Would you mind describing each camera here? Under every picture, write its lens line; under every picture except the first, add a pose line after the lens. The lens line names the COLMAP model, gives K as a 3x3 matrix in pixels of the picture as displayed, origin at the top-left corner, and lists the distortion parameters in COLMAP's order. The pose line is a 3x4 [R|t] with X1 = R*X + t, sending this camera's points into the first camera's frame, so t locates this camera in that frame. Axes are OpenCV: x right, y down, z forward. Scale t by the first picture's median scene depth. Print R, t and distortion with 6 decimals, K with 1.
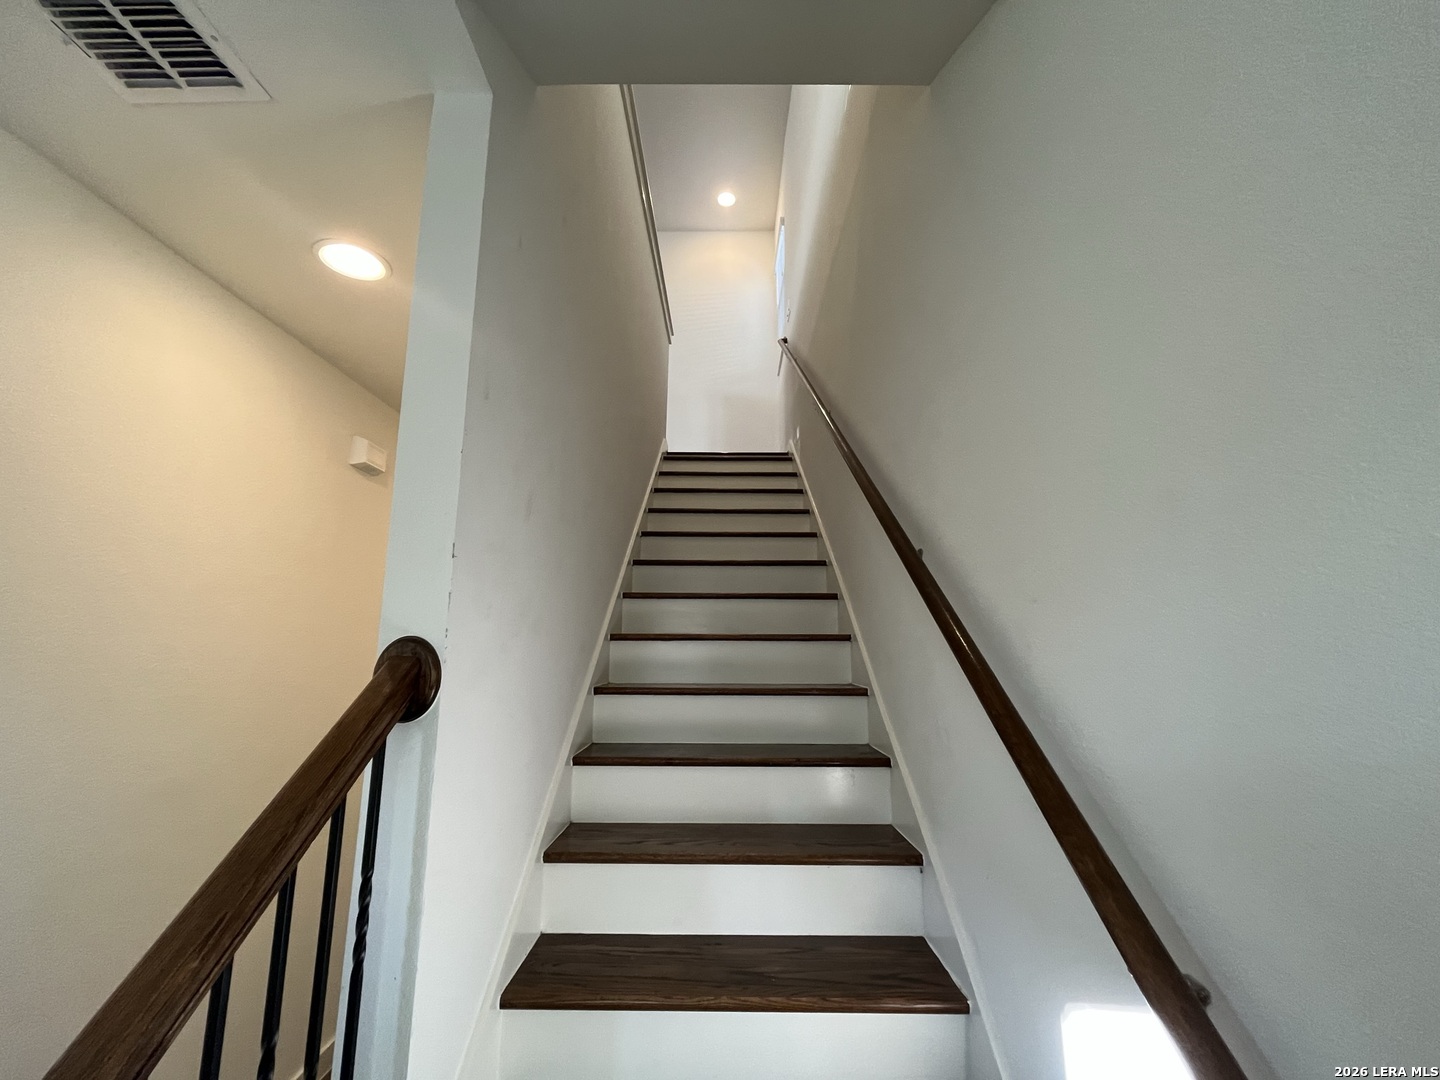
lens RADIAL K [[587.4, 0, 718.1], [0, 587.4, 539.1], [0, 0, 1]] dist [-0.001453, -0.000118]
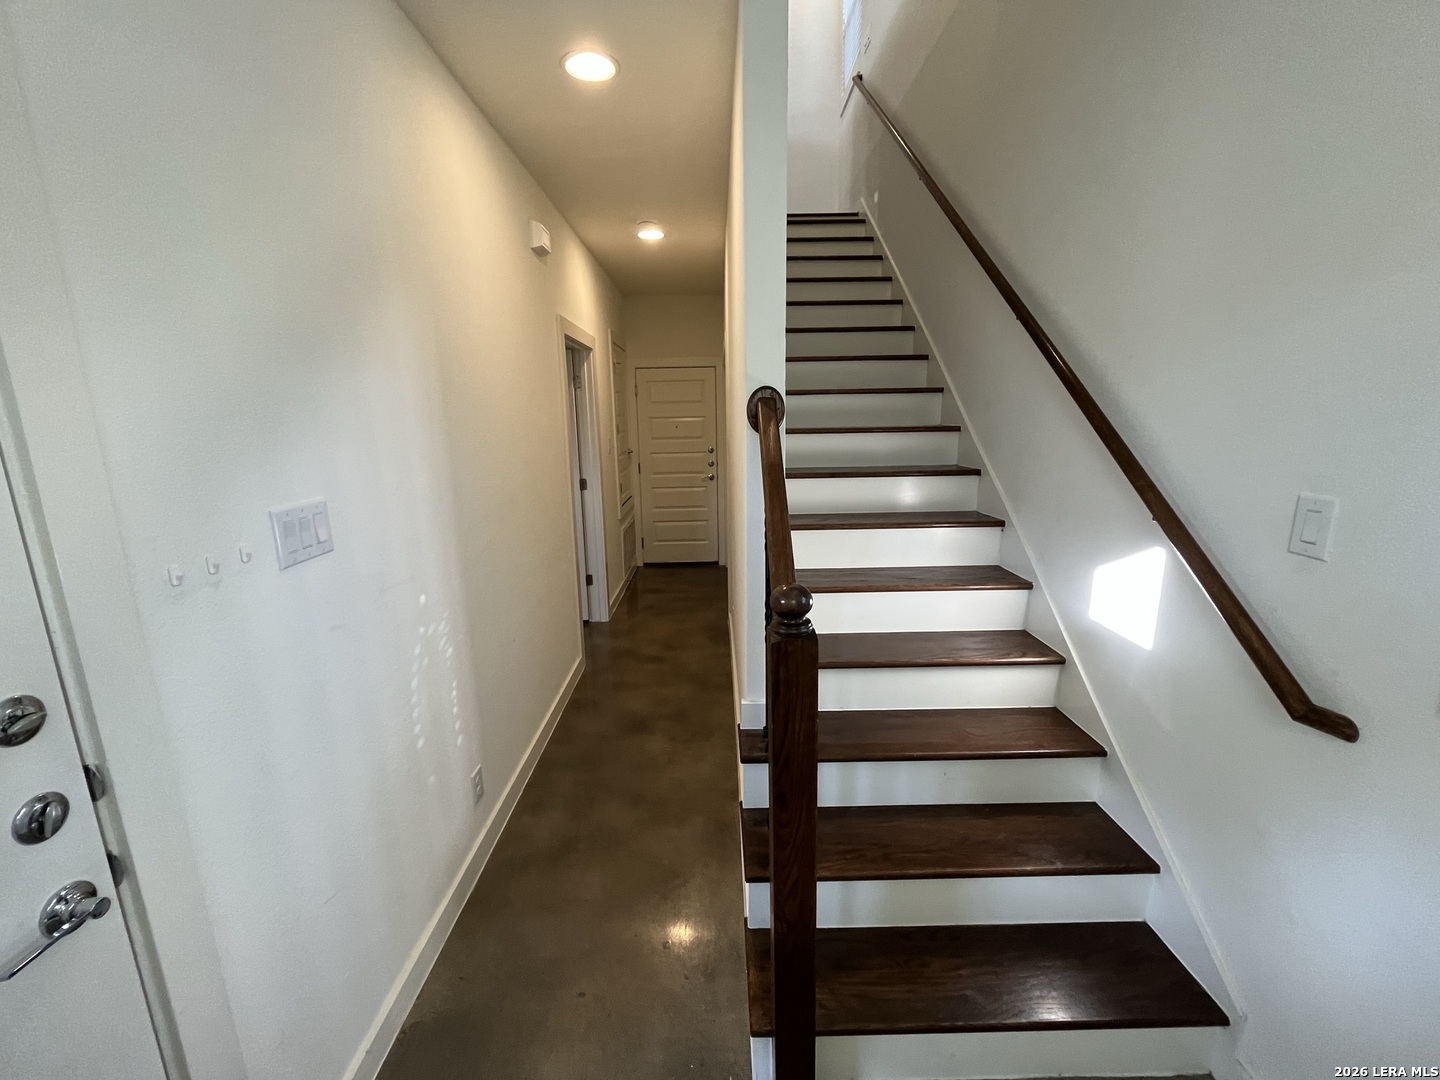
lens RADIAL K [[587.4, 0, 718.1], [0, 587.4, 539.1], [0, 0, 1]] dist [-0.001453, -0.000118]
pose [[0.999660, -0.023799, 0.010697, -0.280086], [0.017902, 0.923832, 0.382380, -0.032279], [-0.018982, -0.382058, 0.923943, -0.307192]]
